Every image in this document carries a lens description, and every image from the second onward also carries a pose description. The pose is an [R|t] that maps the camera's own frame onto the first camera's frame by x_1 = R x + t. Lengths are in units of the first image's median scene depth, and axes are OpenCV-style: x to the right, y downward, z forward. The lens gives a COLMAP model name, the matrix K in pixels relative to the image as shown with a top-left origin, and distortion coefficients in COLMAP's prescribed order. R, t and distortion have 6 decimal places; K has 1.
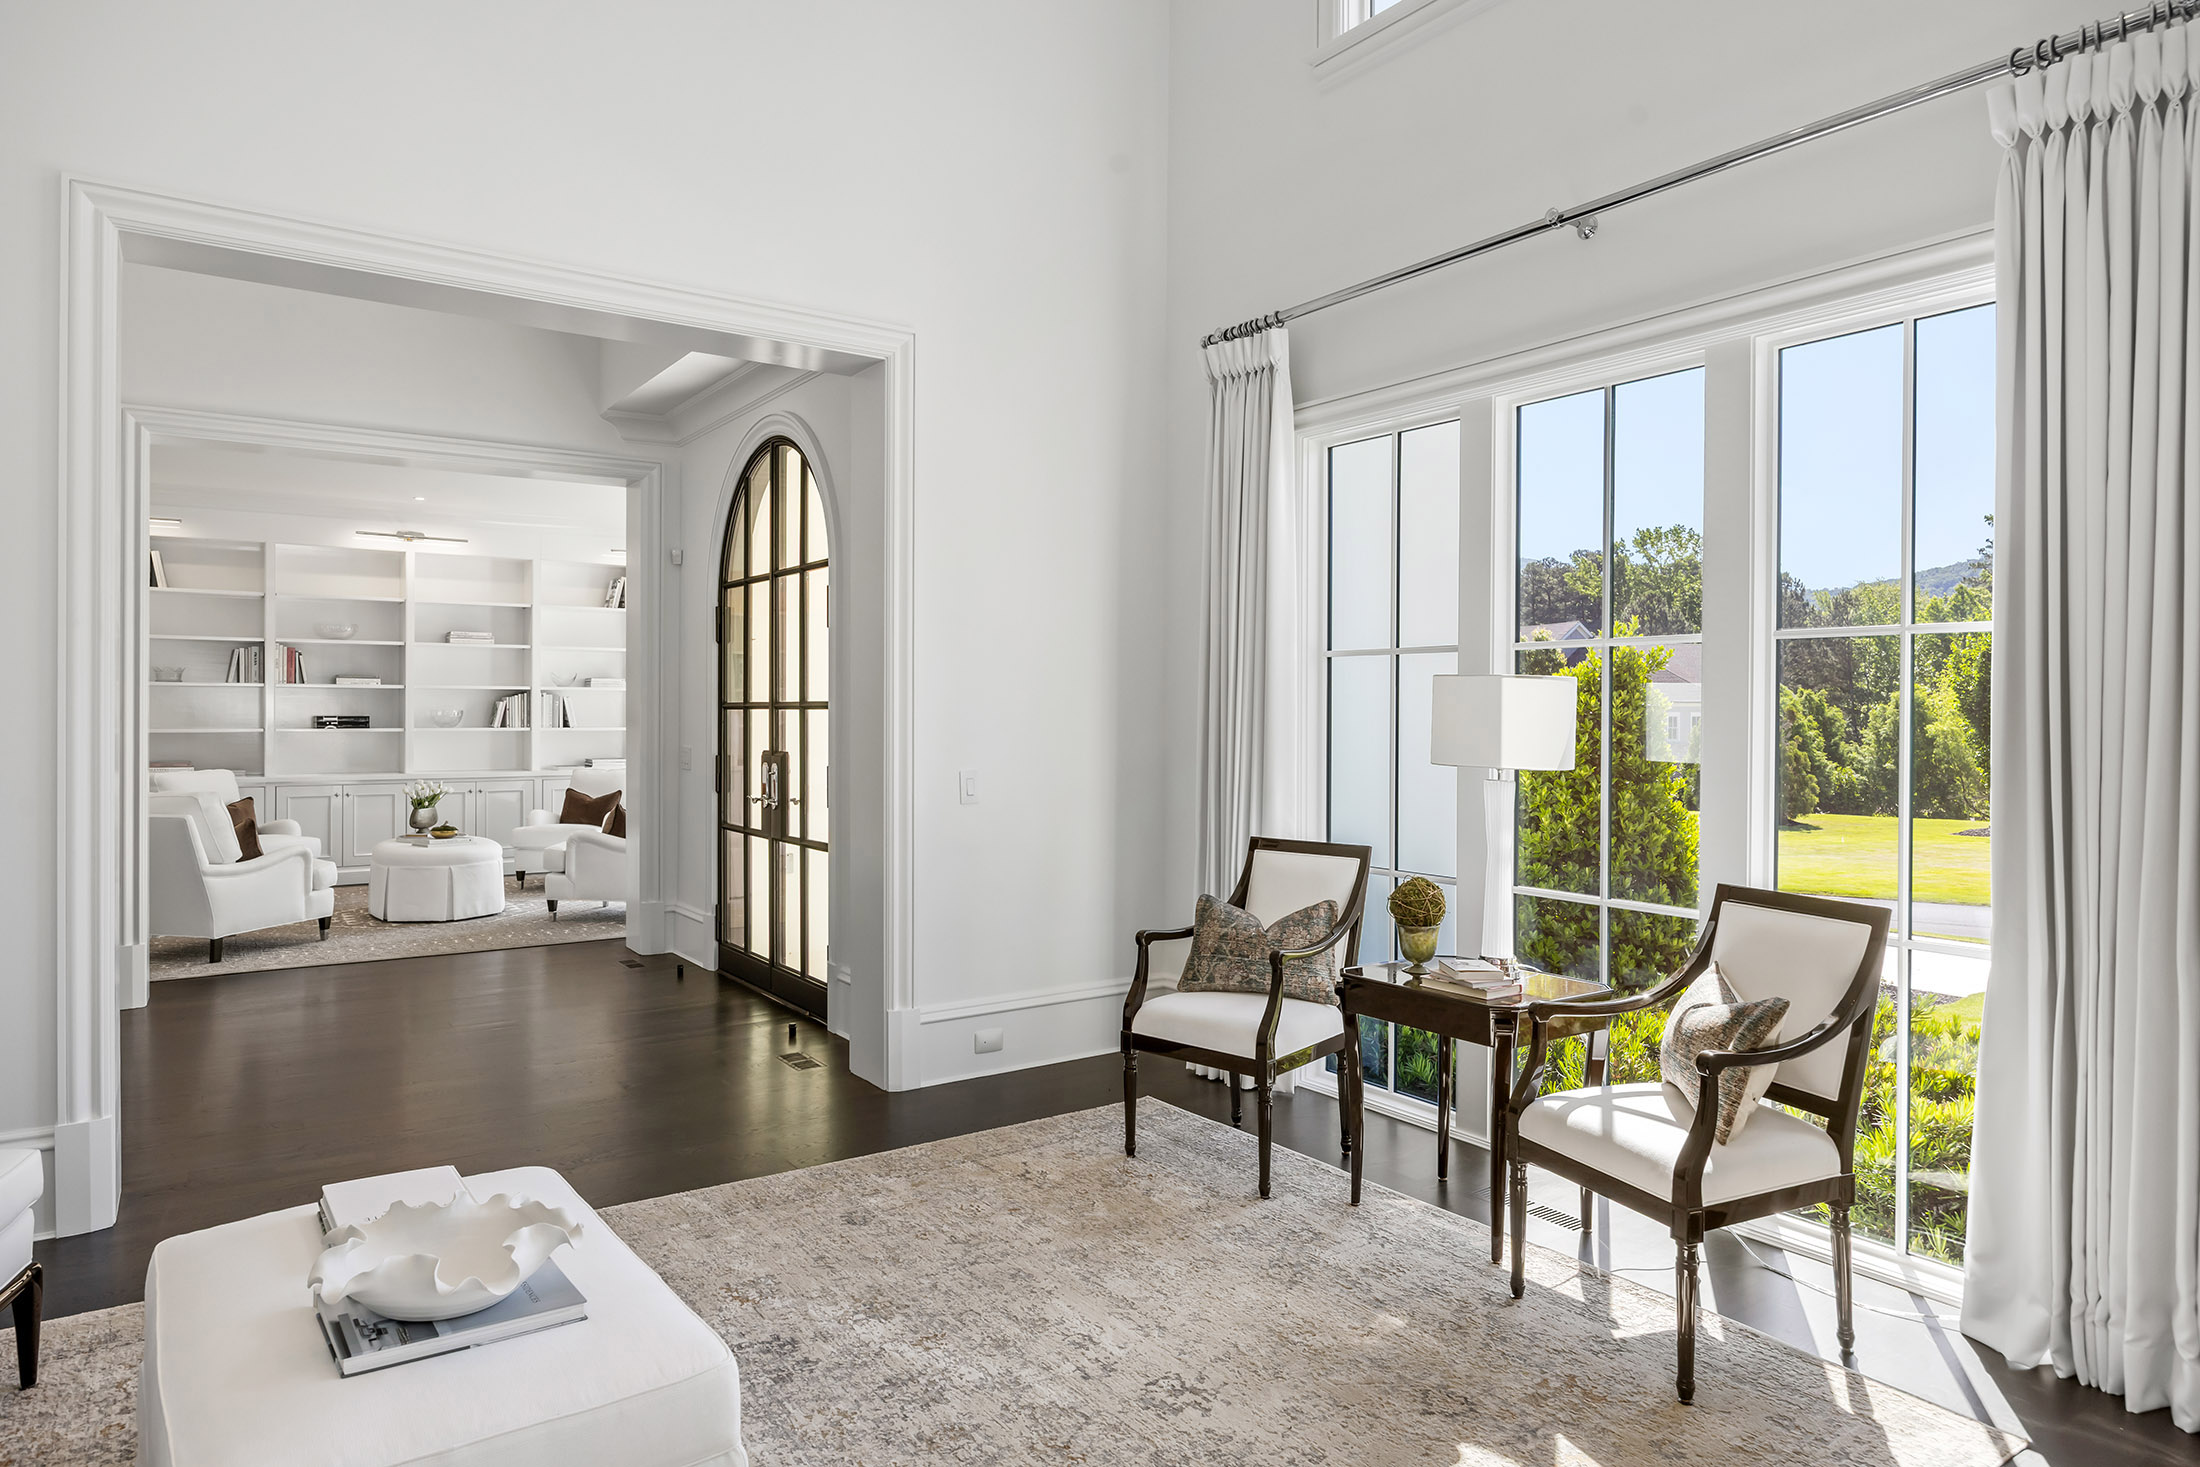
lens RADIAL K [[1338.6, 0, 1108.9], [0, 1338.6, 716.7], [0, 0, 1]] dist [-0.010282, 0.002268]
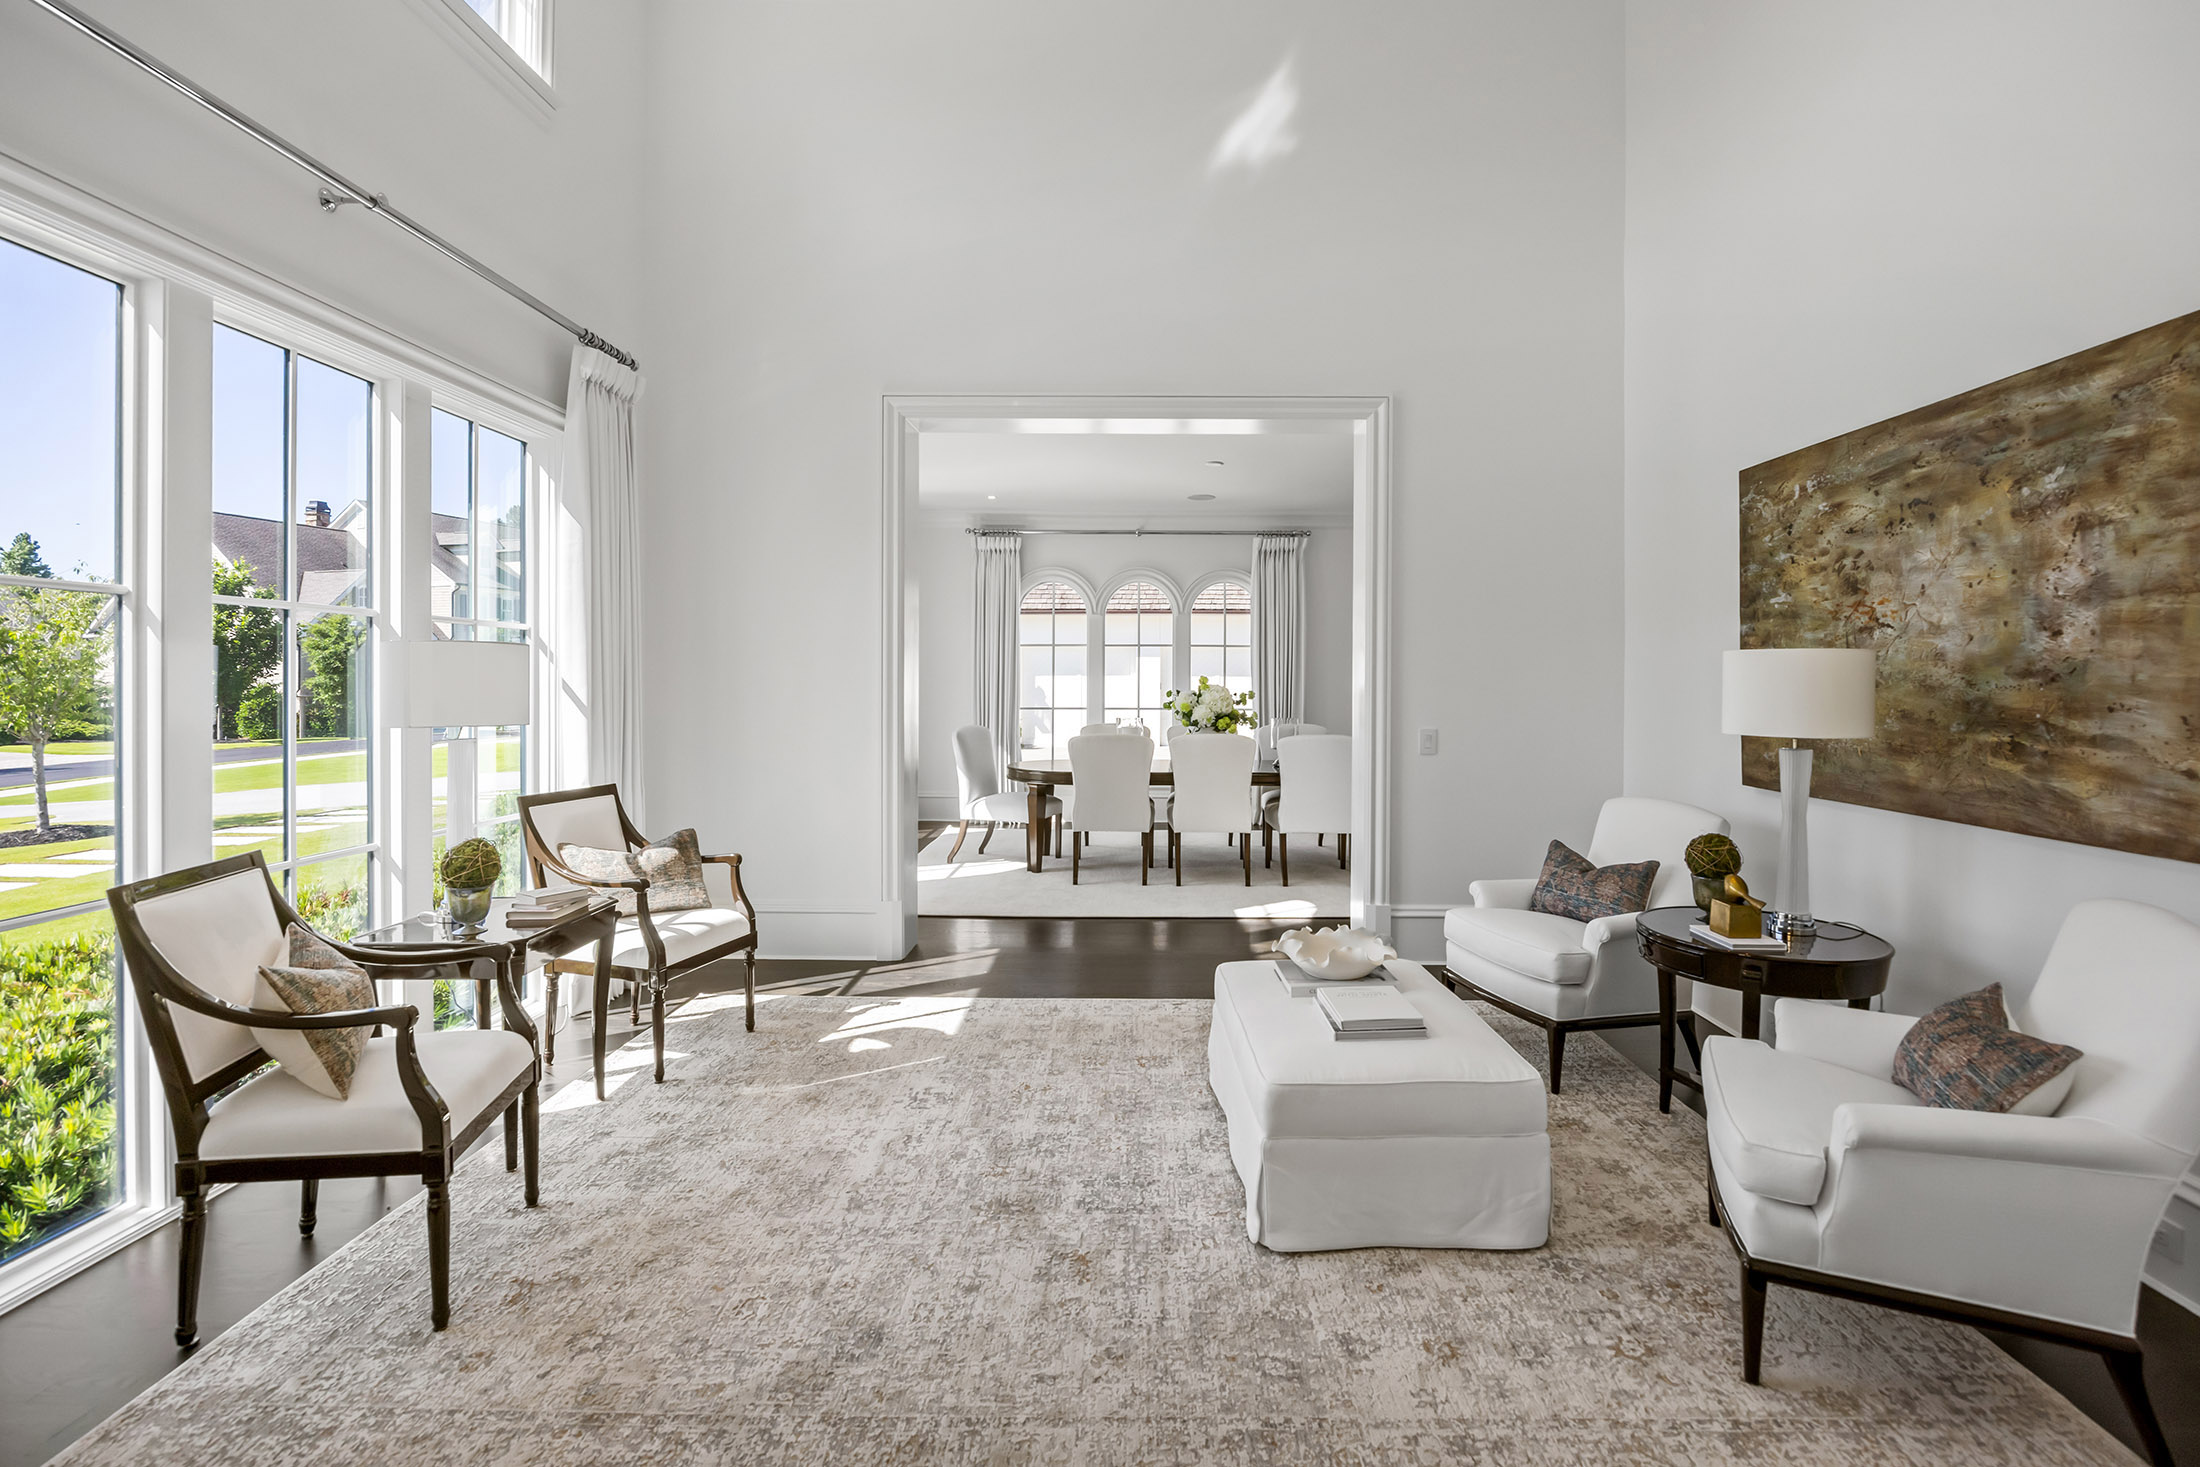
lens RADIAL K [[1033.2, 0, 1107.3], [0, 1033.2, 685.5], [0, 0, 1]] dist [0.003107, 0.000142]
pose [[-0.800611, -0.012054, 0.599063, -0.473787], [-0.006998, 0.999918, 0.010768, -0.005107], [-0.599143, 0.004429, -0.800629, 1.016731]]
